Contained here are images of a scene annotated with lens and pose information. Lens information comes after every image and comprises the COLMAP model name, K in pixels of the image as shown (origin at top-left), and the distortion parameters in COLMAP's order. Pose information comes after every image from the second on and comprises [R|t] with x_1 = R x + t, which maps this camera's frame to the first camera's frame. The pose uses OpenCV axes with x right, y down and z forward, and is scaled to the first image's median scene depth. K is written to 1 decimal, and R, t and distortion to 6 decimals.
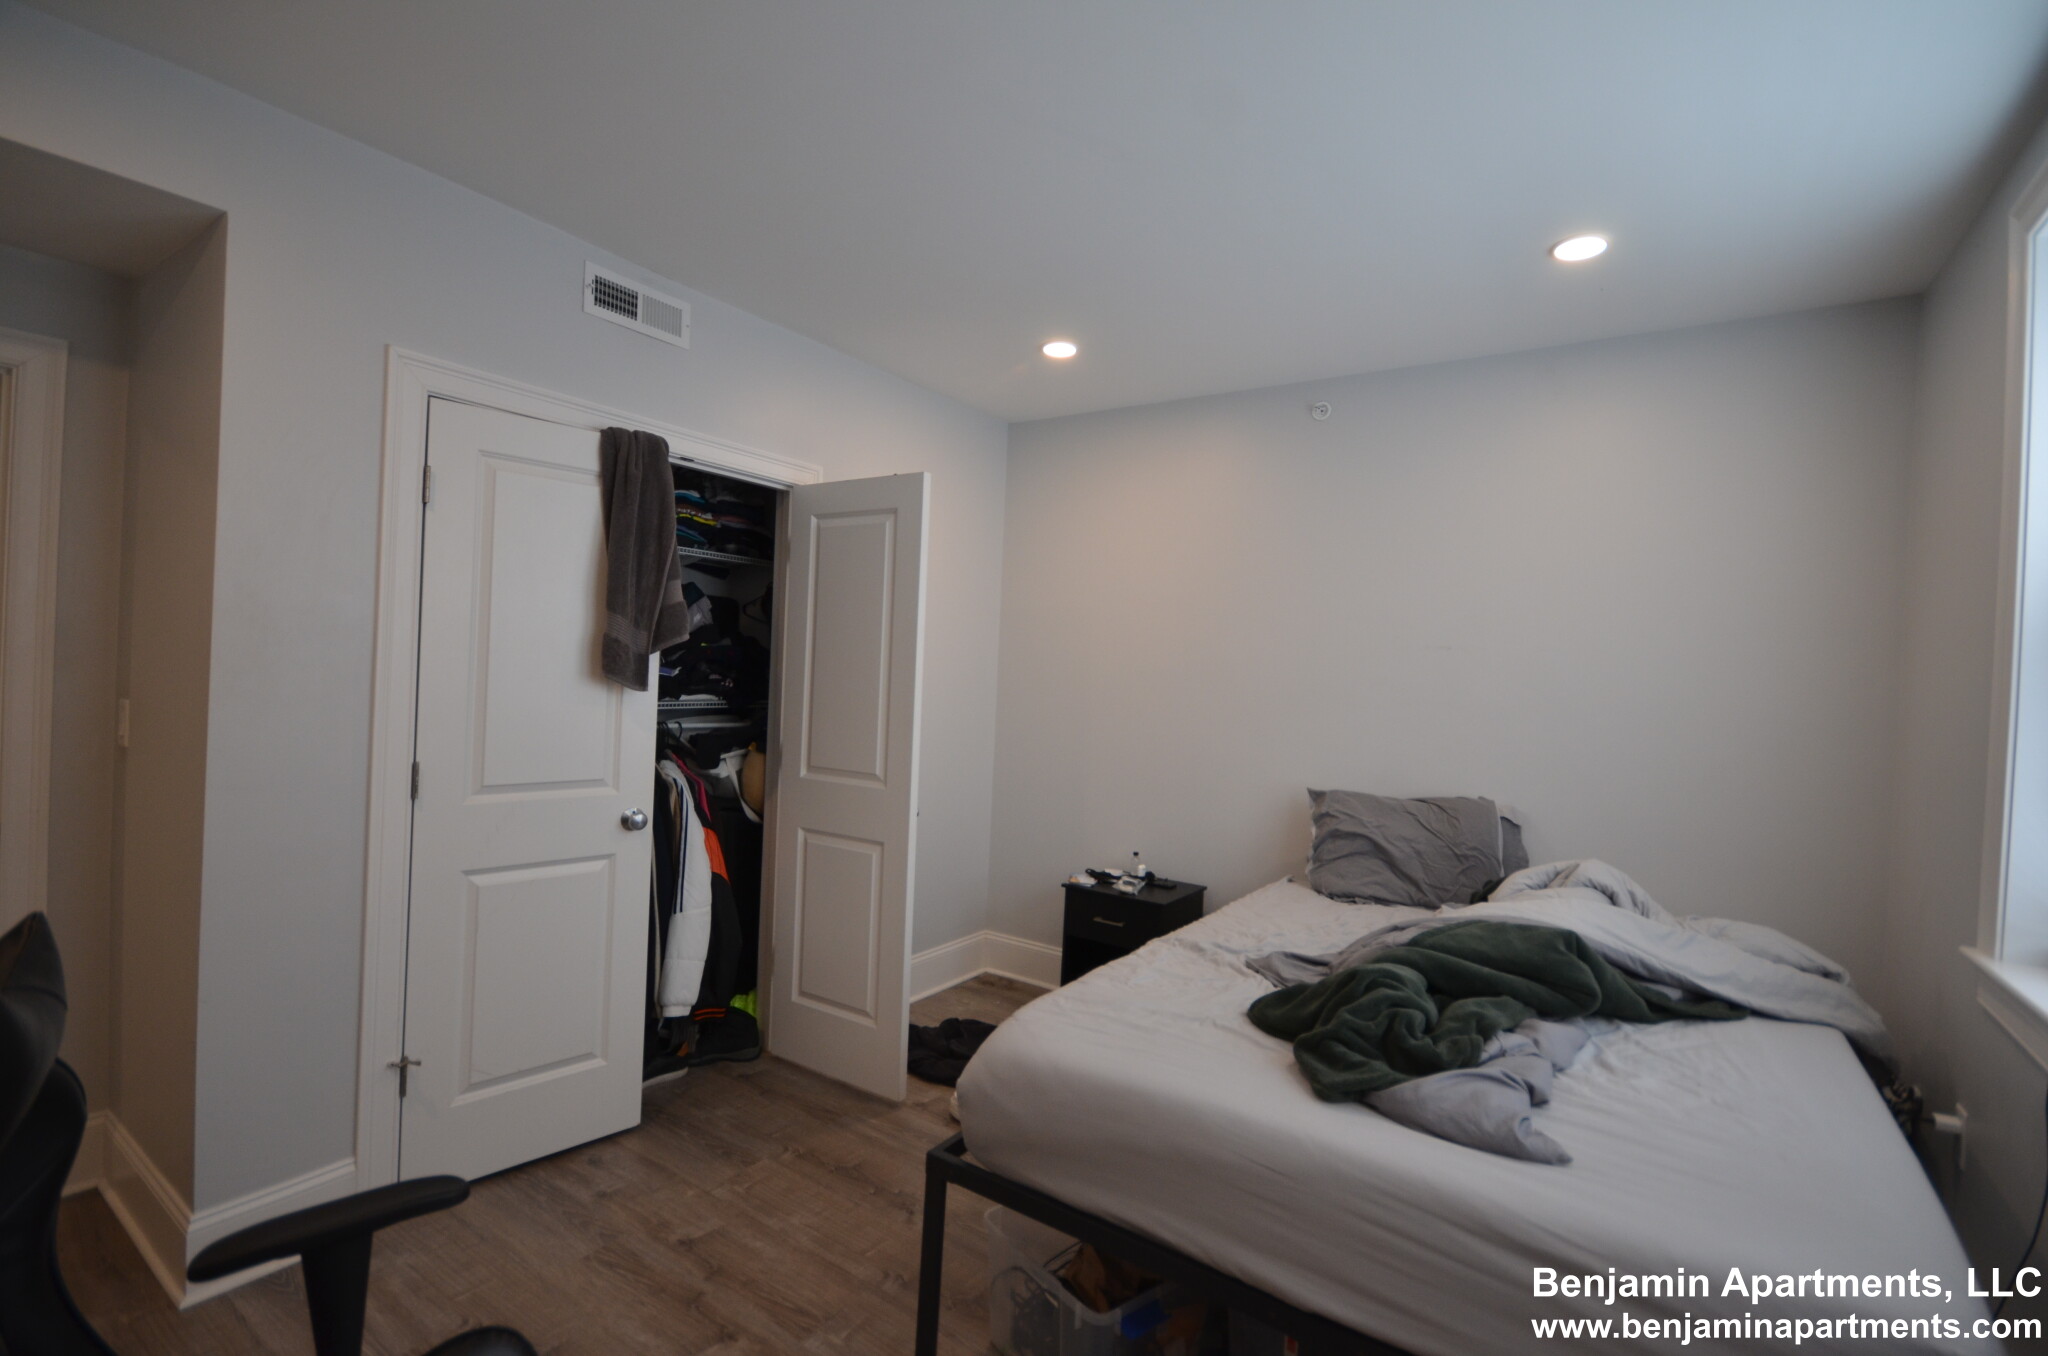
lens RADIAL K [[902.0, 0, 1019.7], [0, 902.0, 673.6], [0, 0, 1]] dist [-0.000537, -0.000570]
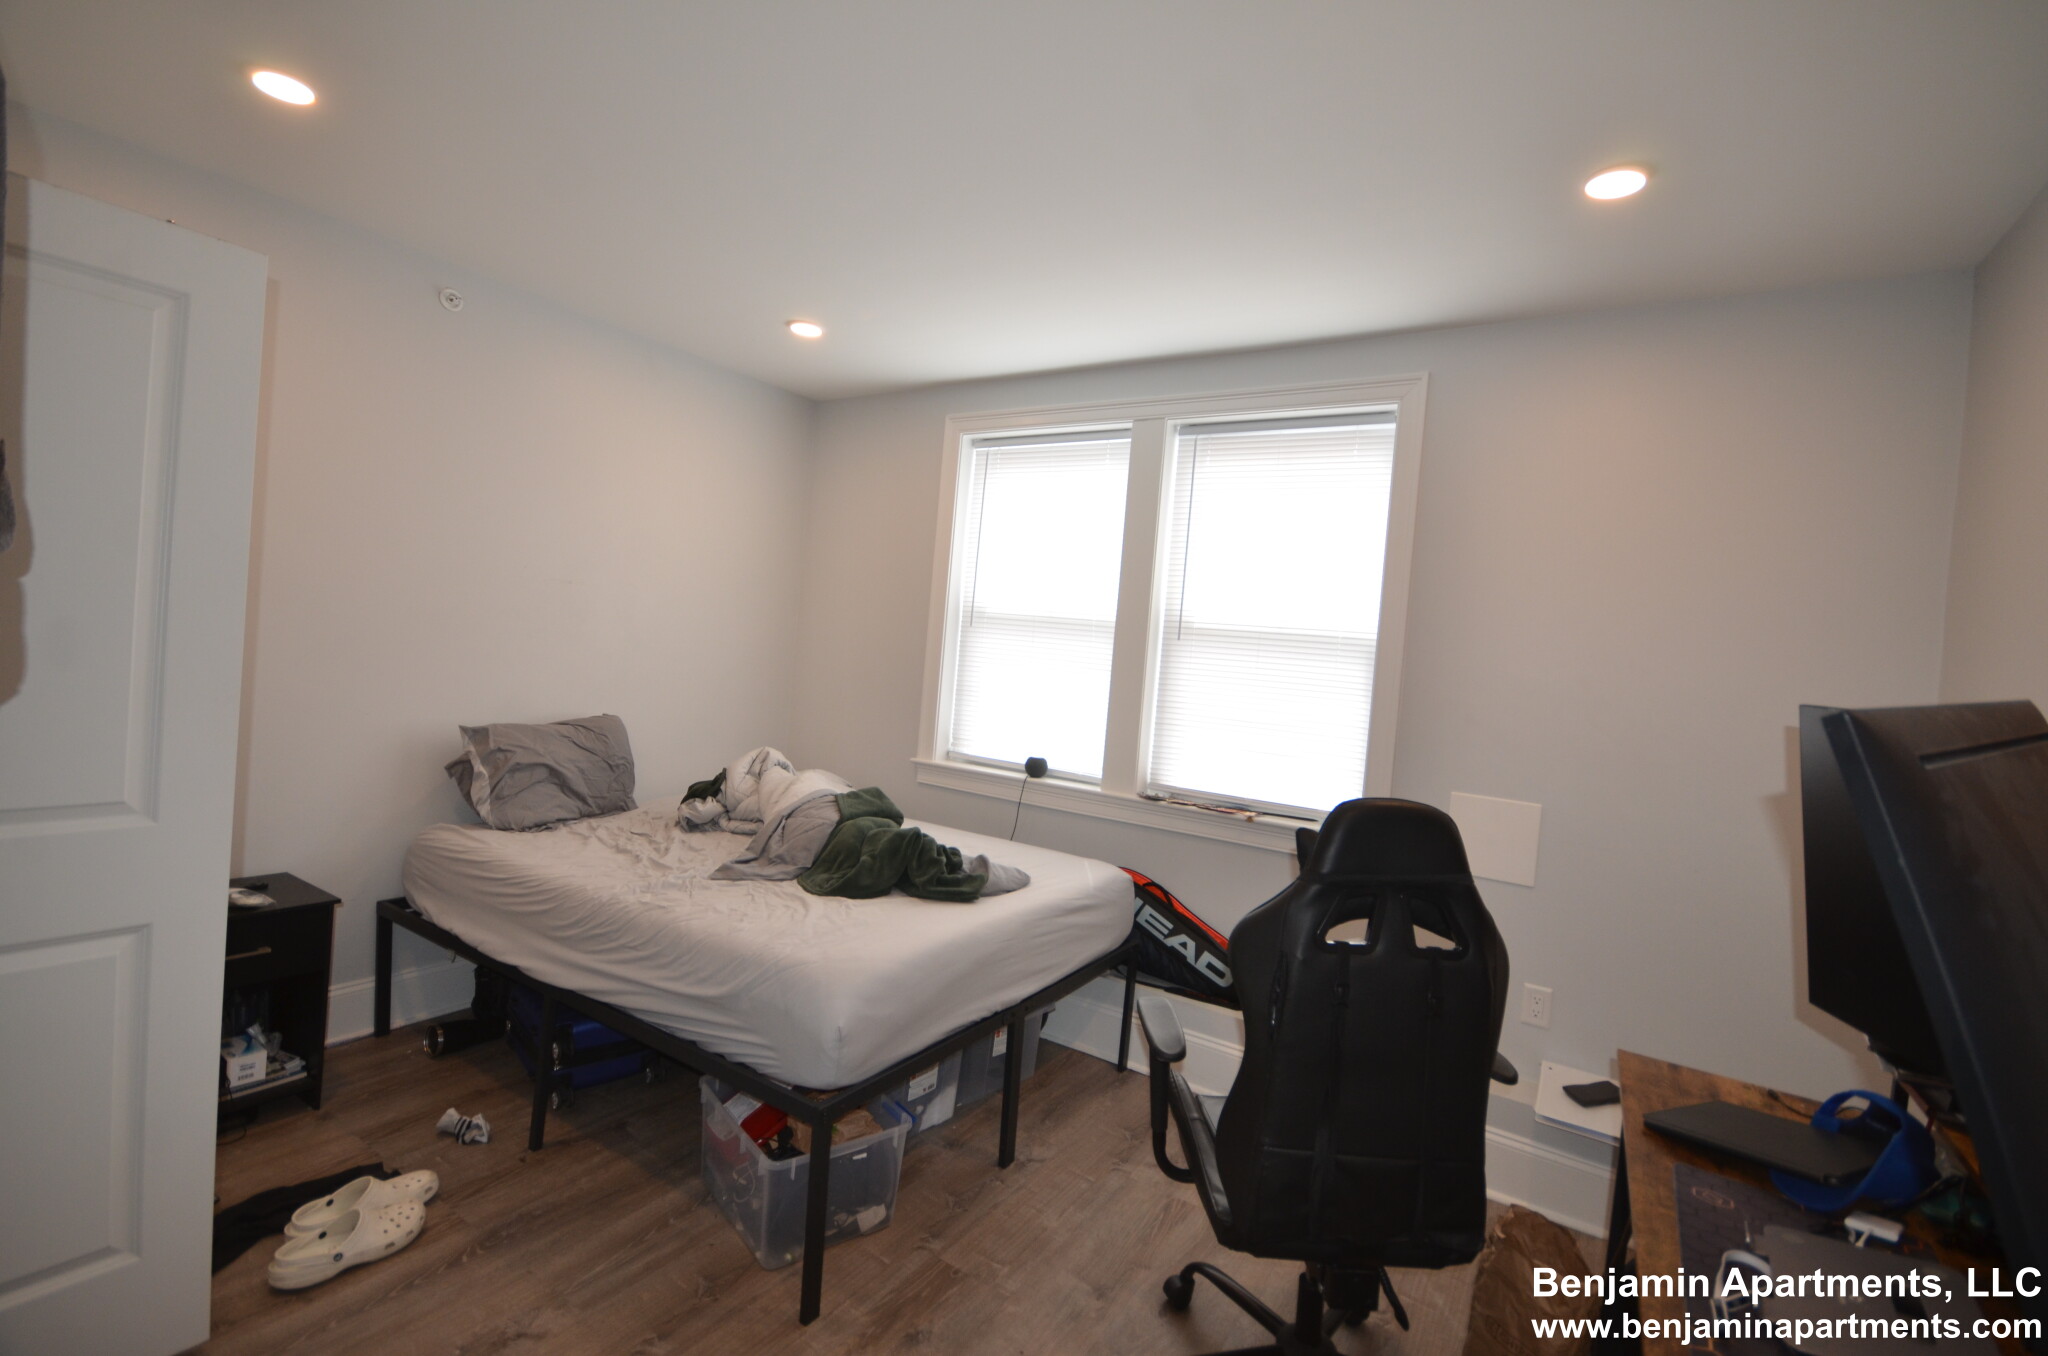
lens RADIAL K [[893.7, 0, 1029.1], [0, 893.7, 668.3], [0, 0, 1]] dist [0.015355, -0.015756]
pose [[-0.030971, -0.059300, 0.997760, -0.673343], [-0.086191, 0.994679, 0.056442, -0.036869], [-0.995797, -0.084250, -0.035918, 0.504336]]
